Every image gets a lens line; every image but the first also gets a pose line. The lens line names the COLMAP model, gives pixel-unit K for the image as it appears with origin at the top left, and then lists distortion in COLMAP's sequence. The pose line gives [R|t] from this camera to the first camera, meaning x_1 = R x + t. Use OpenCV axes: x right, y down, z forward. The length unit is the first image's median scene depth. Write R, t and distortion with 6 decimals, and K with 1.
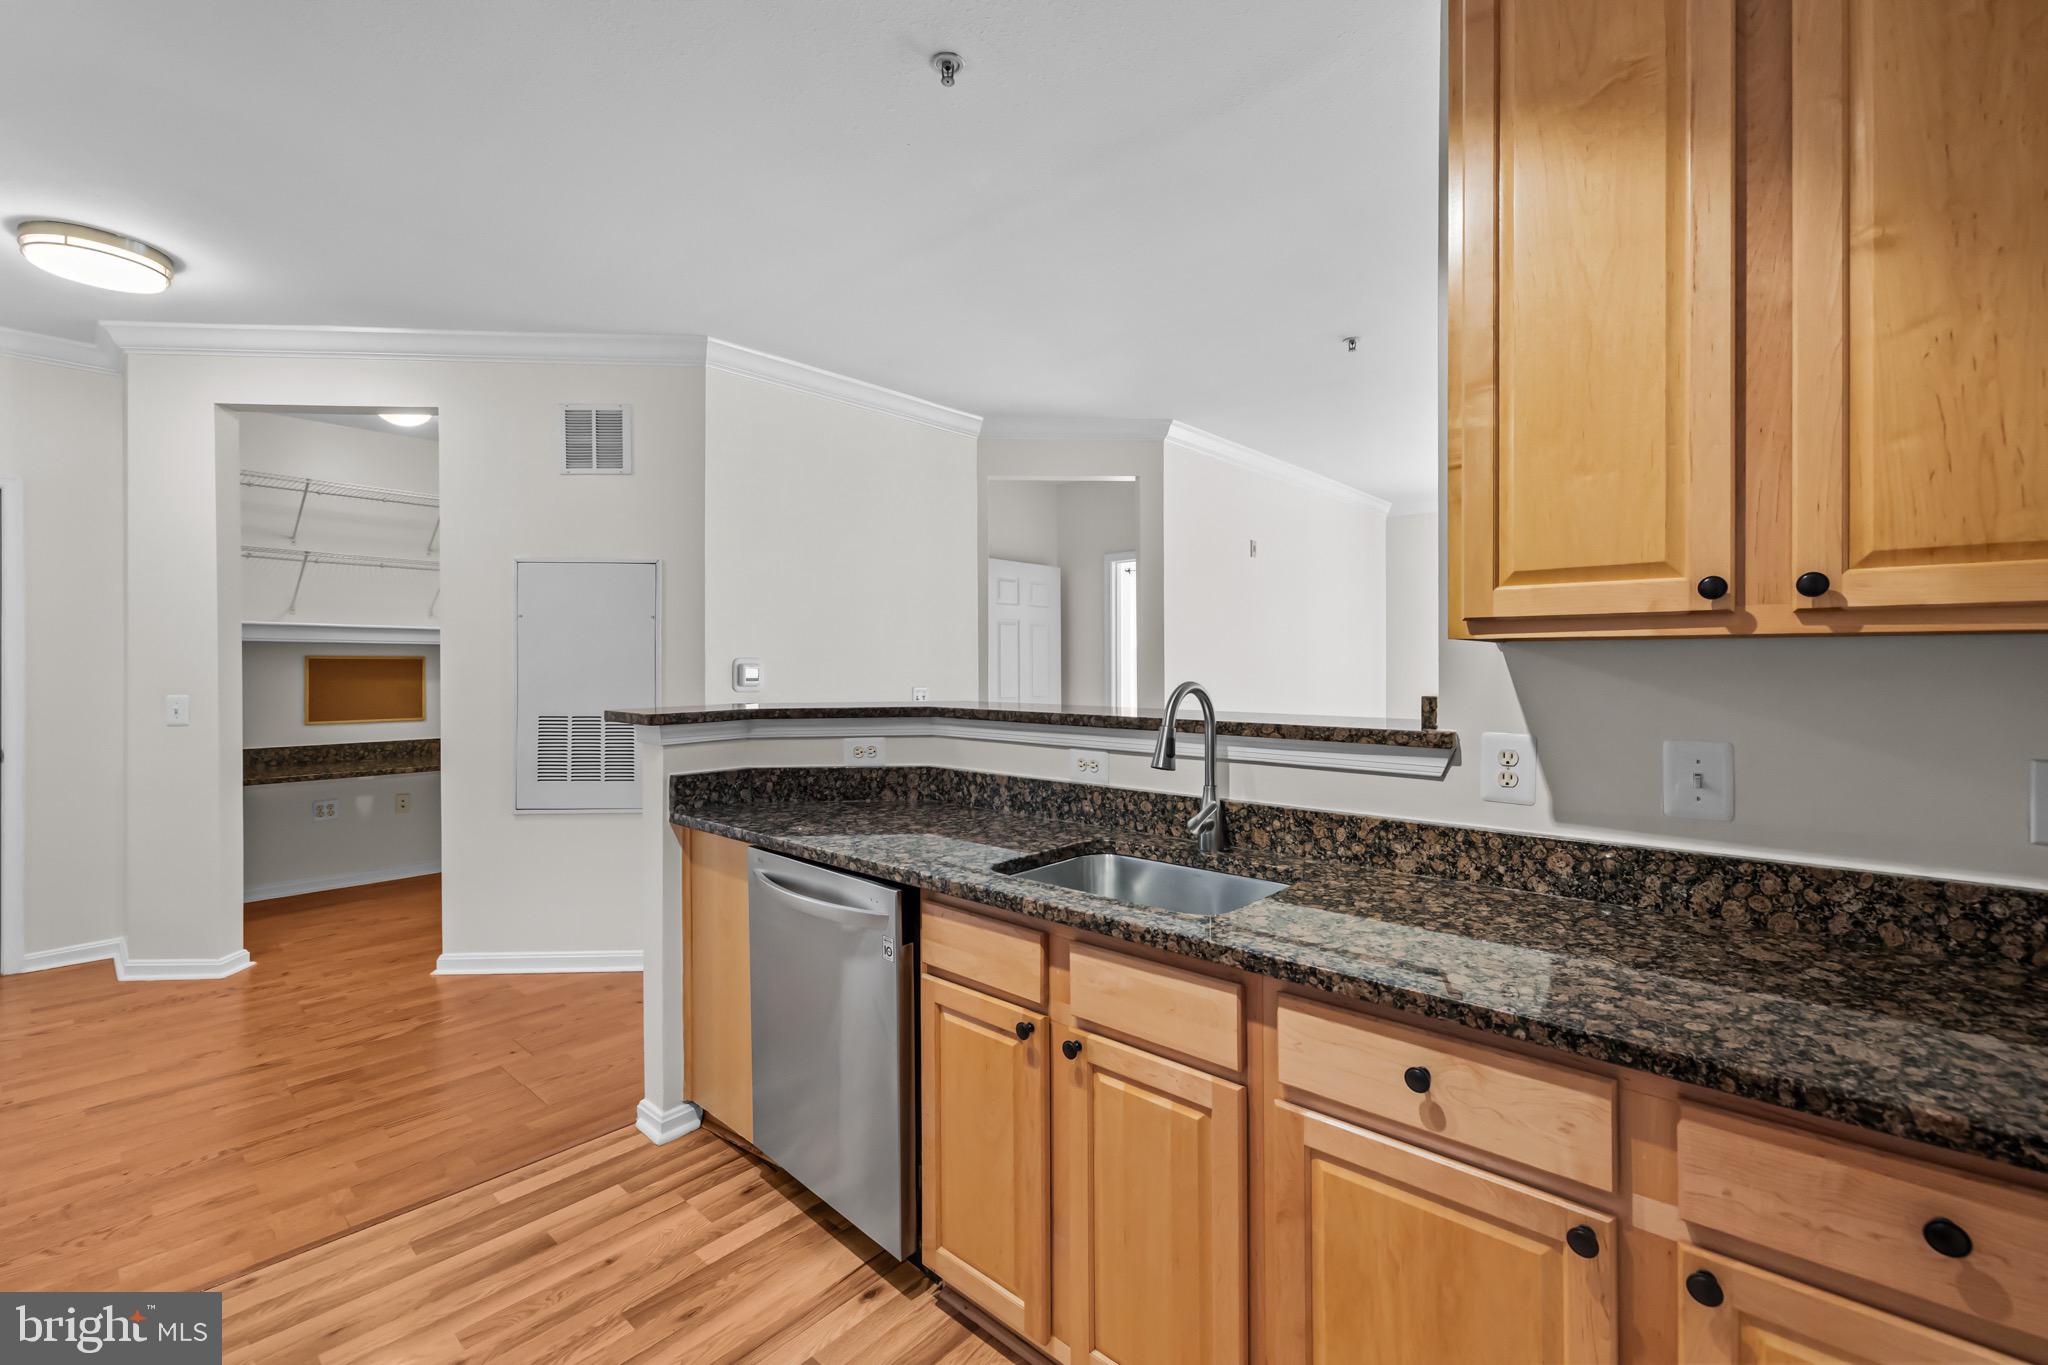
lens RADIAL K [[874.6, 0, 1016.6], [0, 874.6, 661.8], [0, 0, 1]] dist [0.005987, -0.002166]
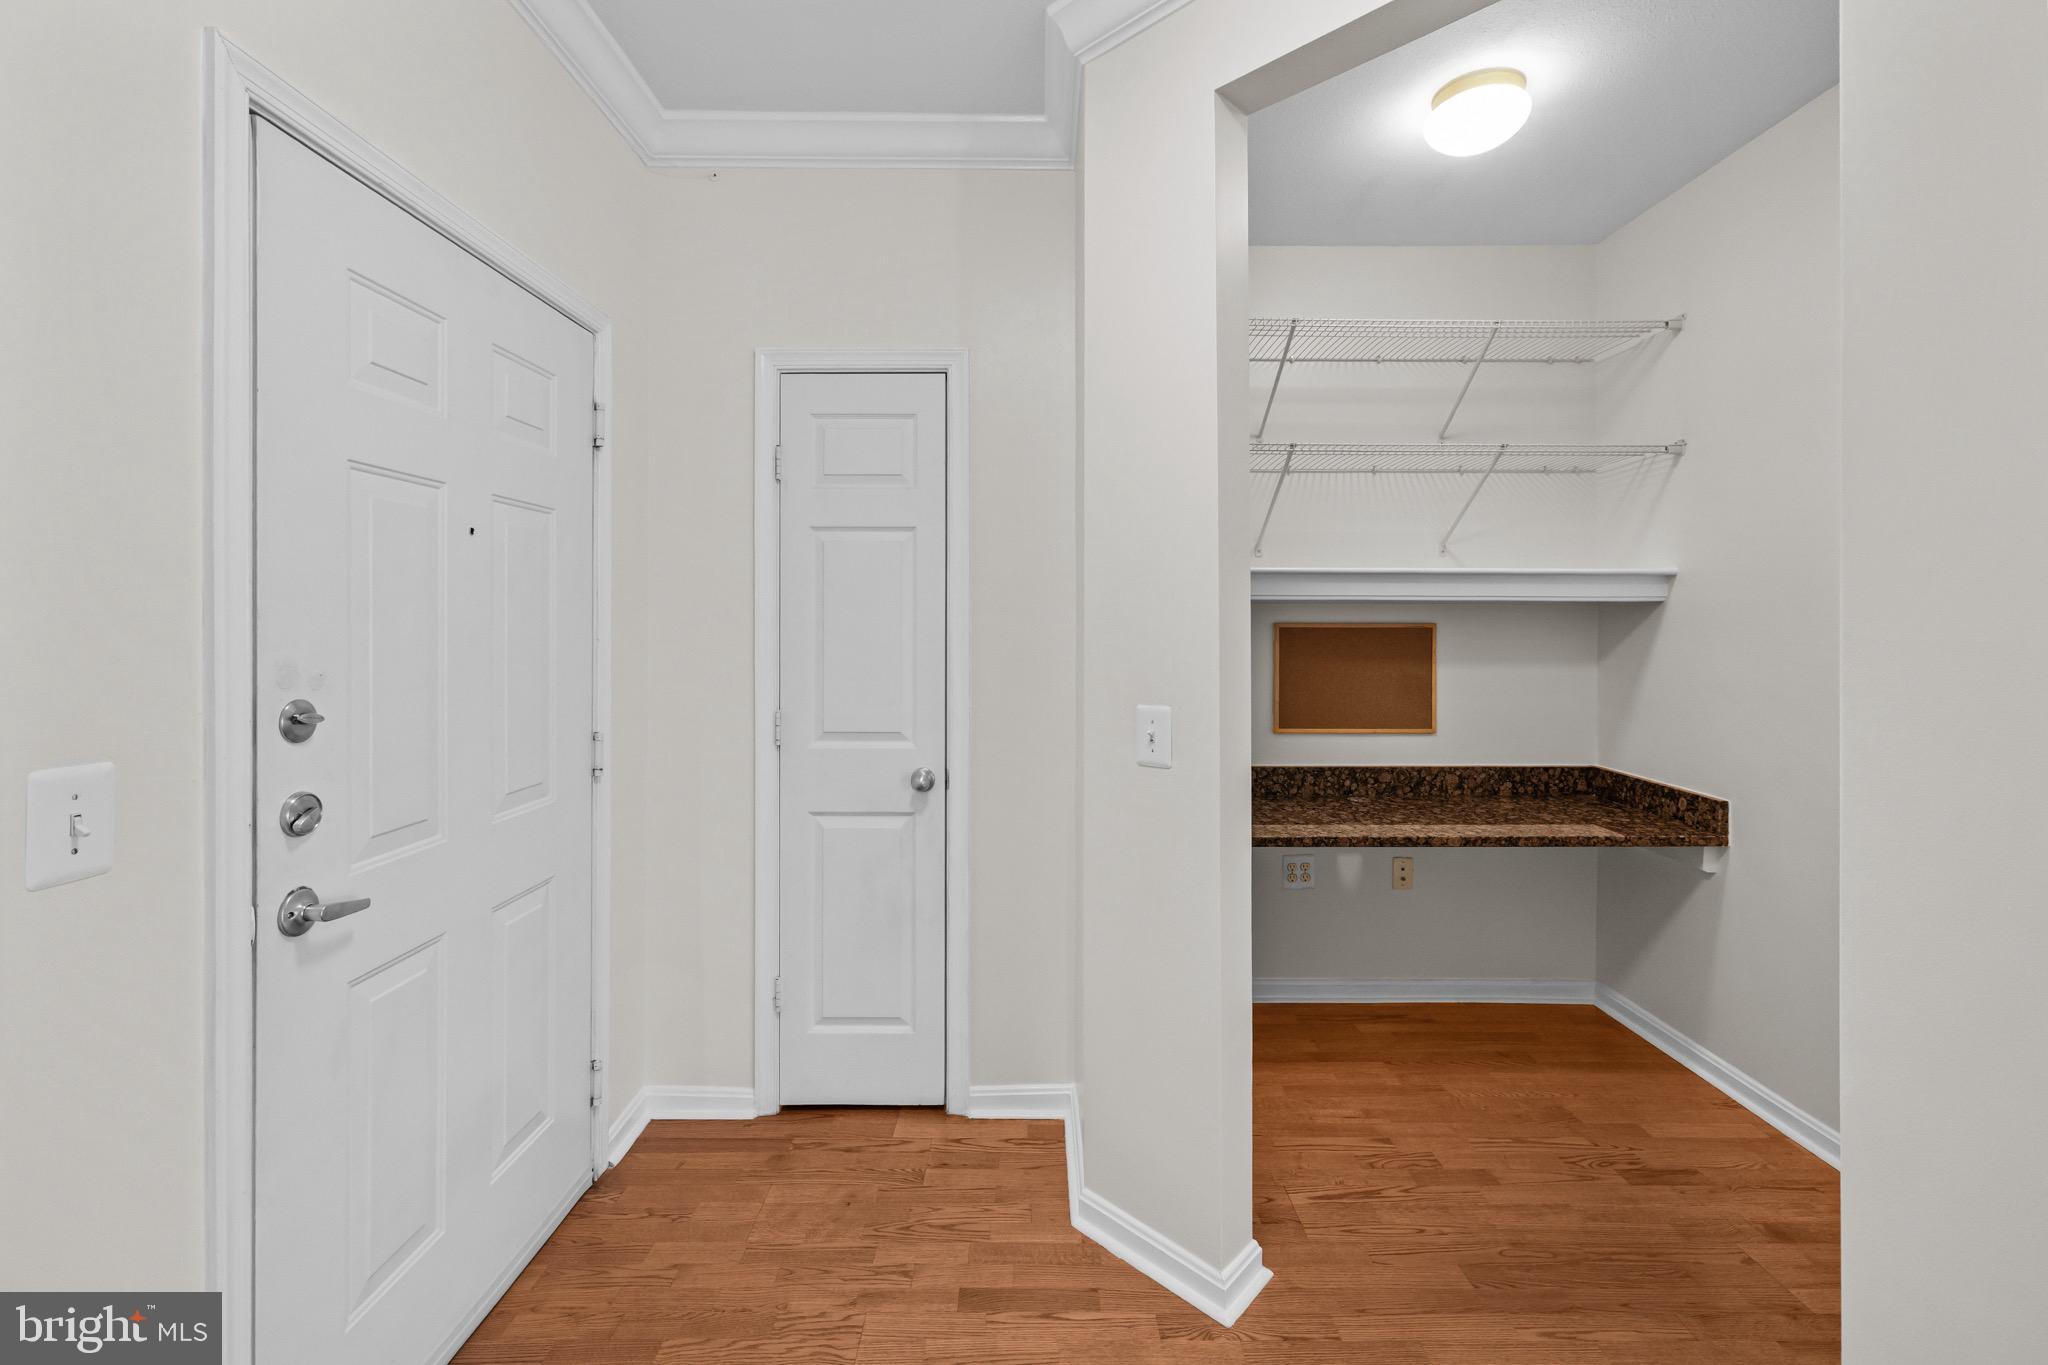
lens RADIAL K [[874.6, 0, 1029.7], [0, 874.6, 623.4], [0, 0, 1]] dist [0.005987, -0.002166]
pose [[0.674604, 0.005111, -0.738162, -0.460235], [-0.002311, 0.999986, 0.004812, -0.008874], [0.738176, -0.001540, 0.674607, 0.442206]]
